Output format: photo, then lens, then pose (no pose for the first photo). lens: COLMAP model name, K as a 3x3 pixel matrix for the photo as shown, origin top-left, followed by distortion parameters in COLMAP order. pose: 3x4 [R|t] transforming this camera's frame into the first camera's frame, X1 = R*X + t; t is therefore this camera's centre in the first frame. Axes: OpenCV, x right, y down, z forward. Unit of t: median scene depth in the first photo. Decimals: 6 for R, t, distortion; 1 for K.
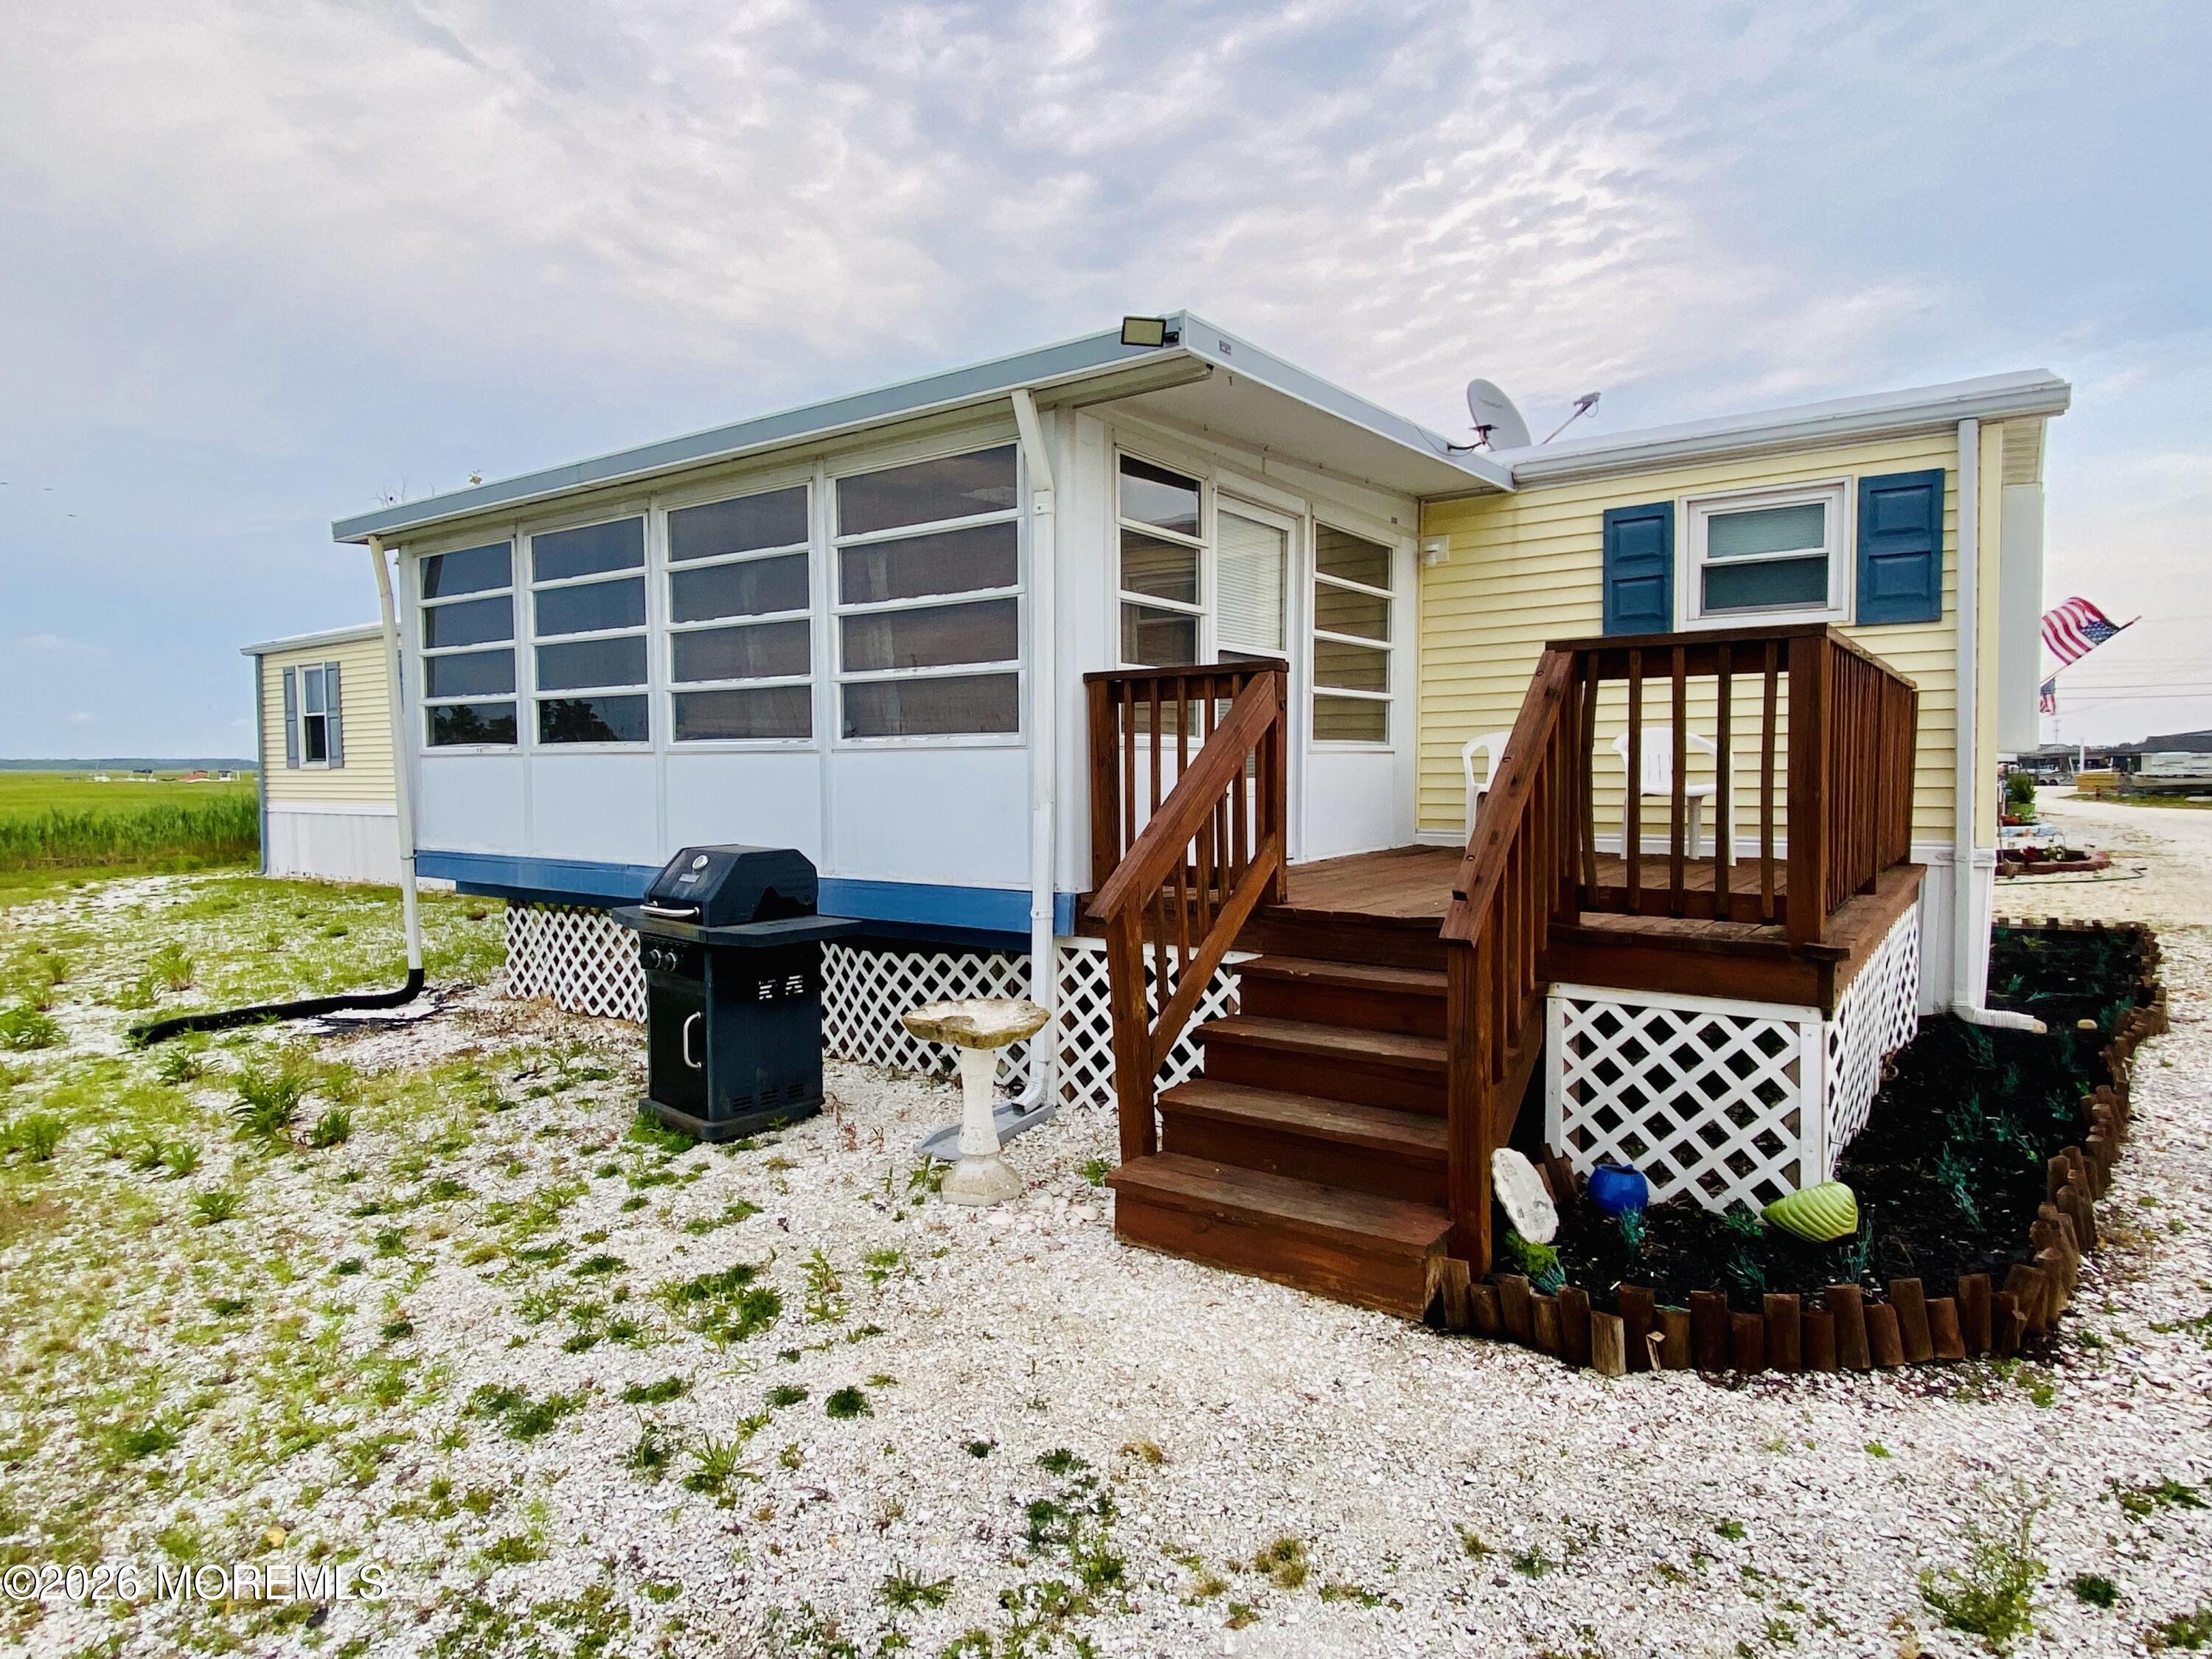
lens RADIAL K [[1232.3, 0, 1089.5], [0, 1232.3, 822.5], [0, 0, 1]] dist [0.018735, -0.022436]
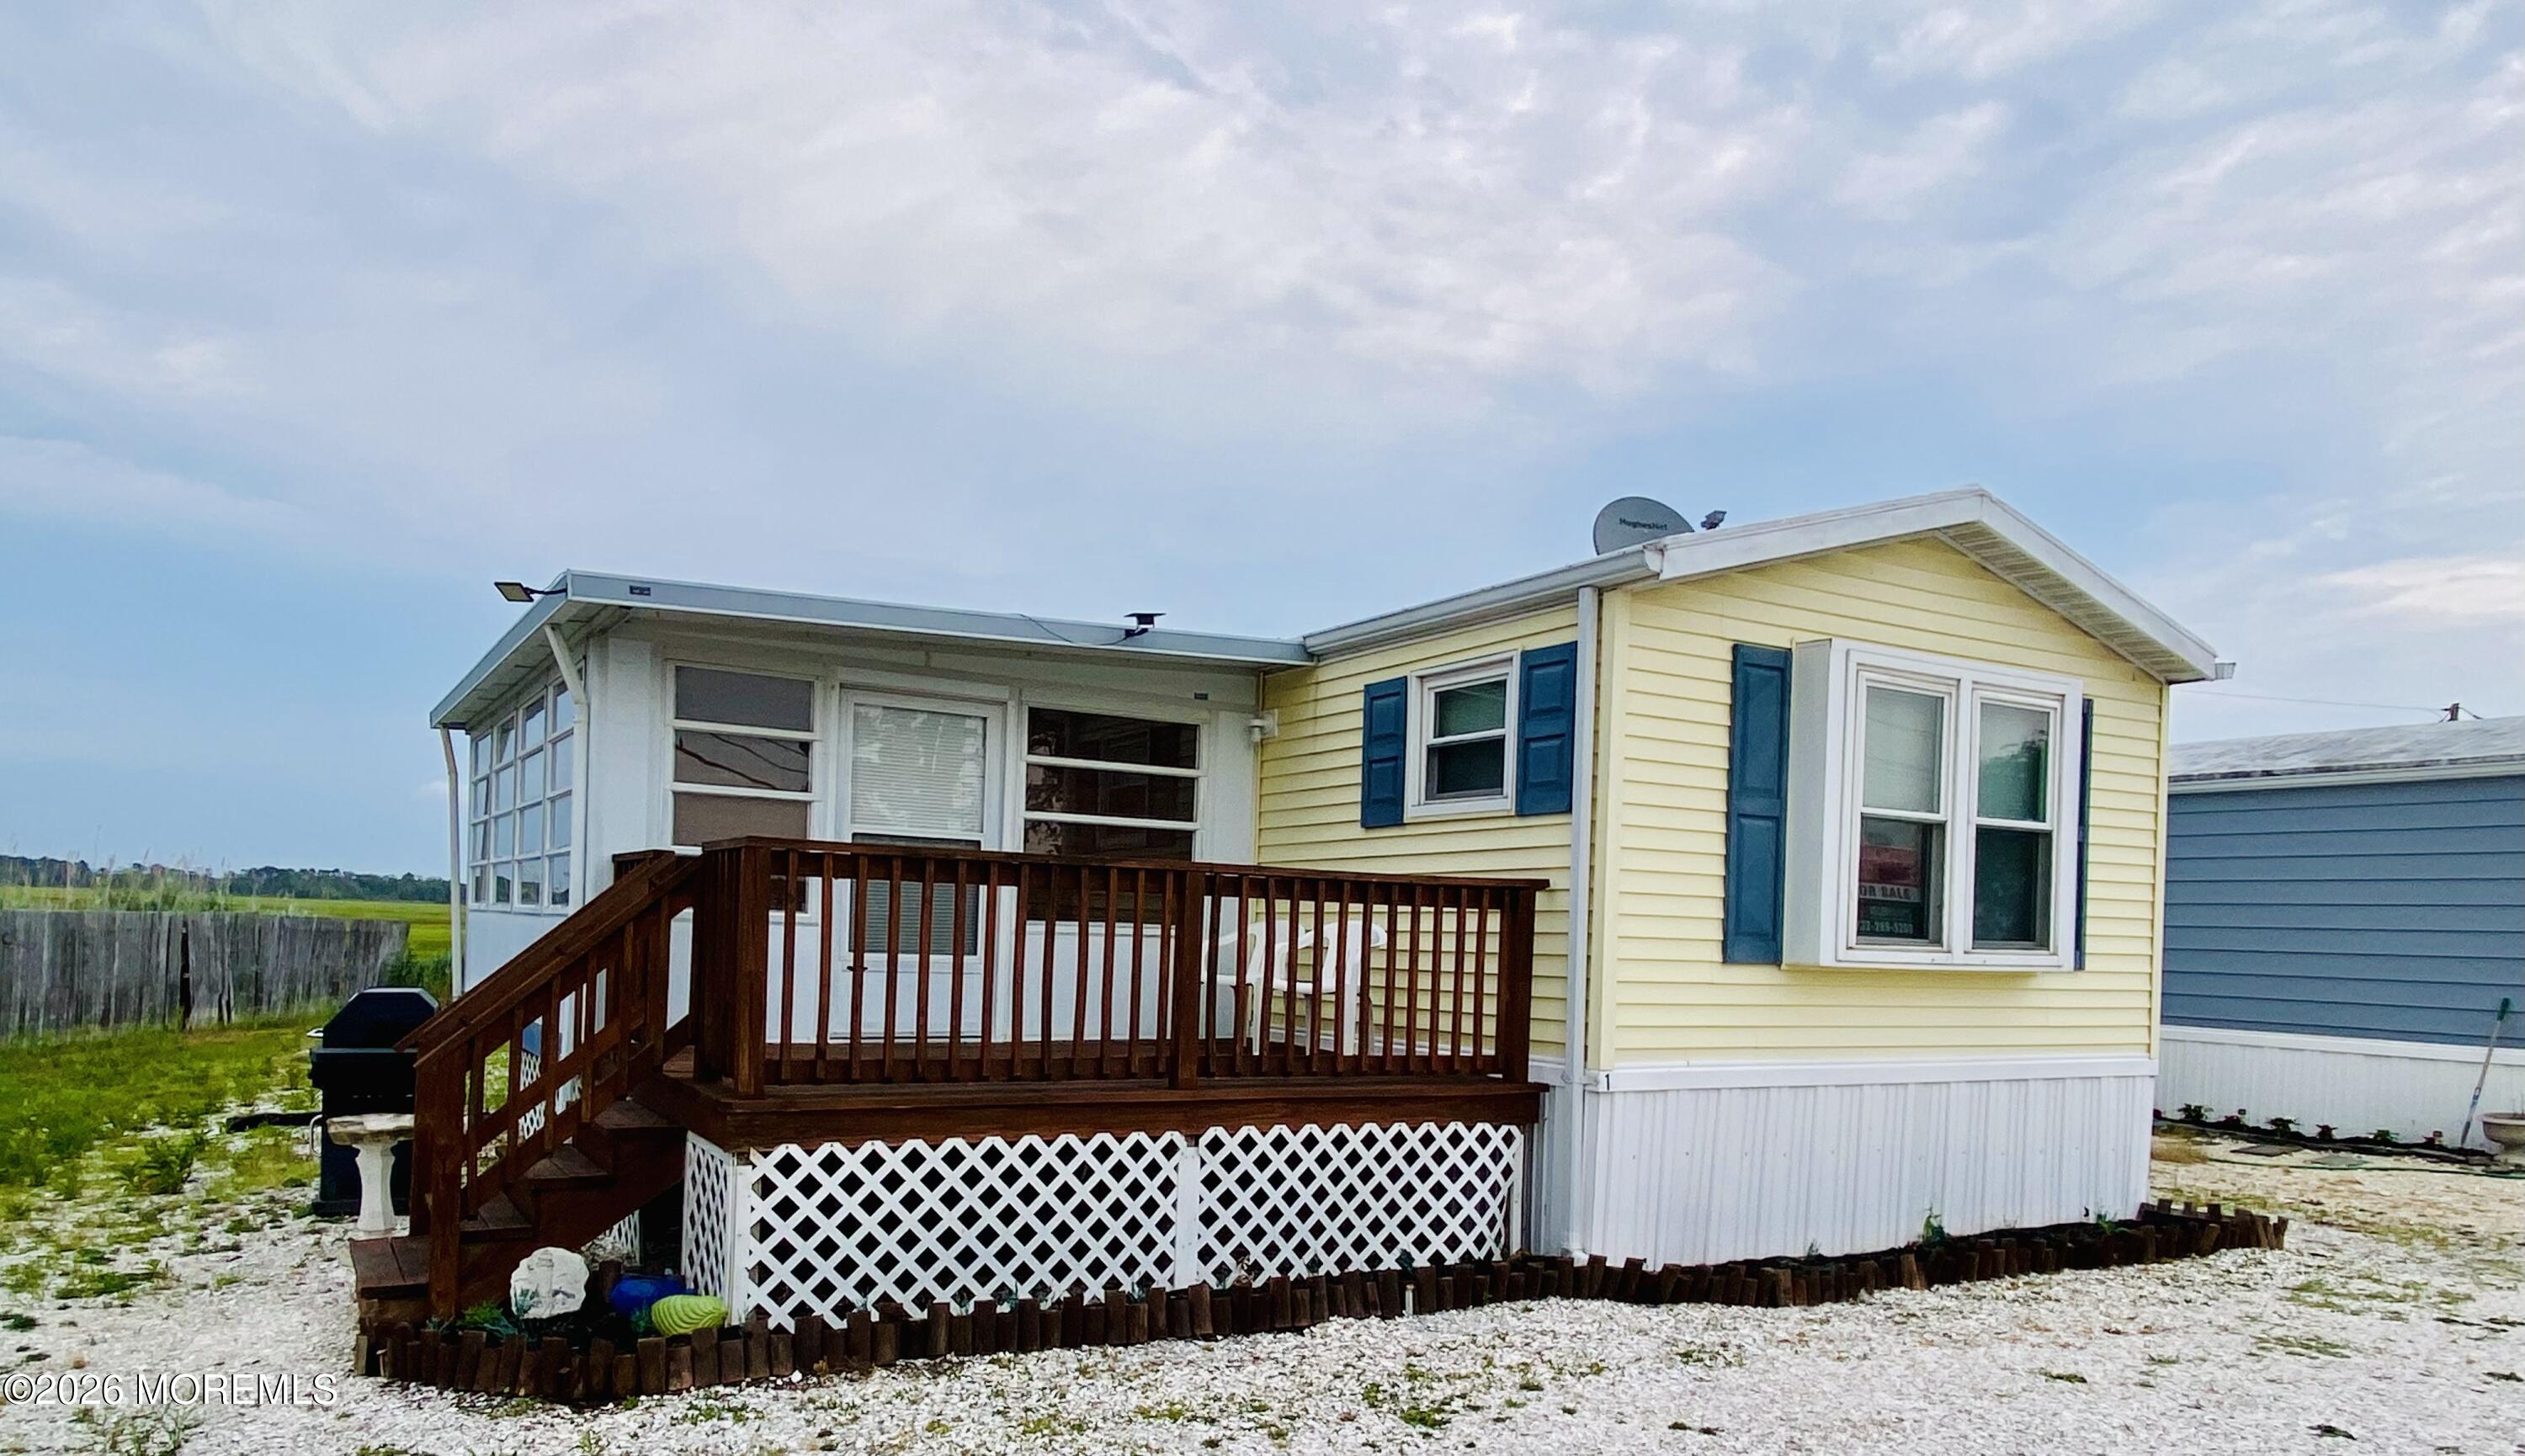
lens RADIAL K [[1635.5, 0, 1220.8], [0, 1635.5, 964.5], [0, 0, 1]] dist [0.019954, -0.014442]
pose [[0.914547, 0.042830, -0.402206, 0.950397], [-0.056665, 0.998138, -0.022558, -0.013986], [0.400491, 0.043421, 0.915271, -0.170023]]
